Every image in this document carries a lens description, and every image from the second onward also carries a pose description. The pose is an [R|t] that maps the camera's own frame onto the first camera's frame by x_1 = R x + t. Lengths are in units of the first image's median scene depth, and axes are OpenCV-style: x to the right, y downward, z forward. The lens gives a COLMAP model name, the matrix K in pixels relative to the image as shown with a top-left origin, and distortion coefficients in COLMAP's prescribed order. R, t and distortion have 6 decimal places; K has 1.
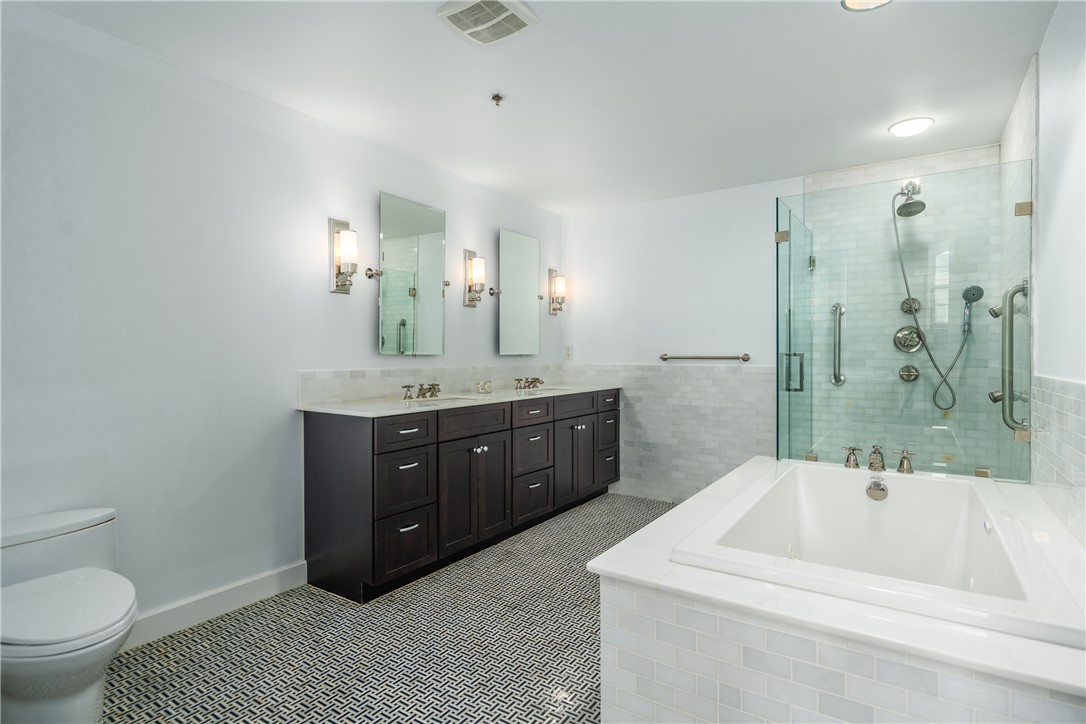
lens RADIAL K [[543.0, 0, 555.7], [0, 543.0, 350.3], [0, 0, 1]] dist [0.003750, 0.000230]
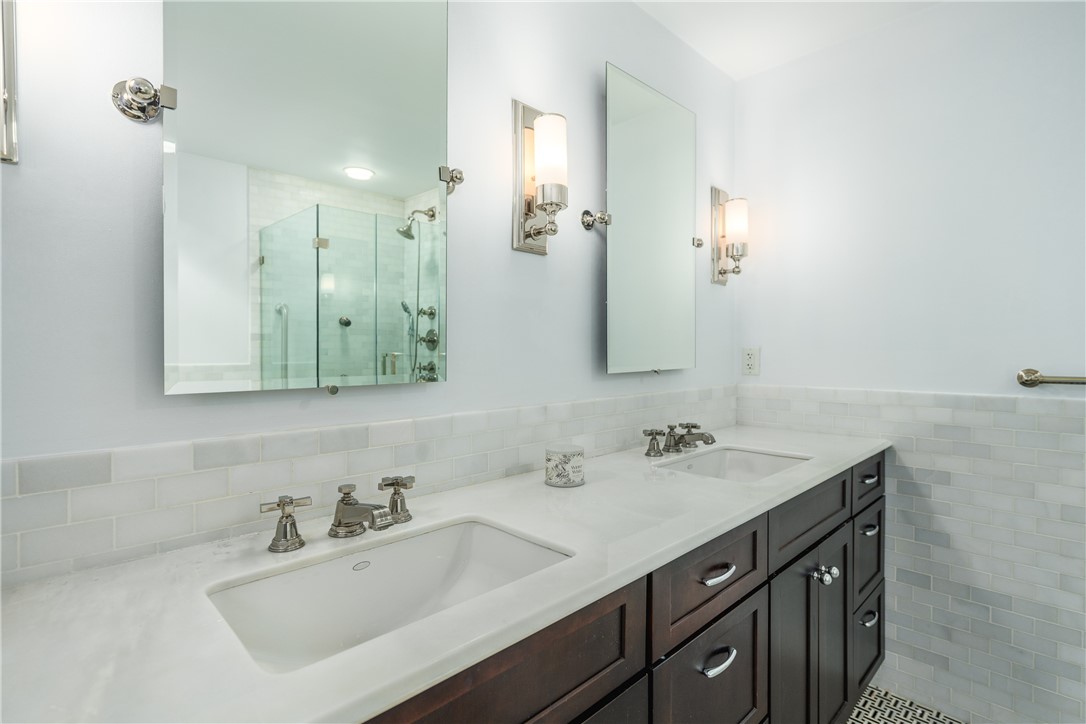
lens RADIAL K [[526.8, 0, 546.4], [0, 526.8, 359.4], [0, 0, 1]] dist [-0.001162, -0.000413]
pose [[0.975572, 0.002636, -0.219664, -0.061601], [0.003423, 0.999624, 0.027202, -0.013731], [0.219654, -0.027290, 0.975196, 0.614005]]
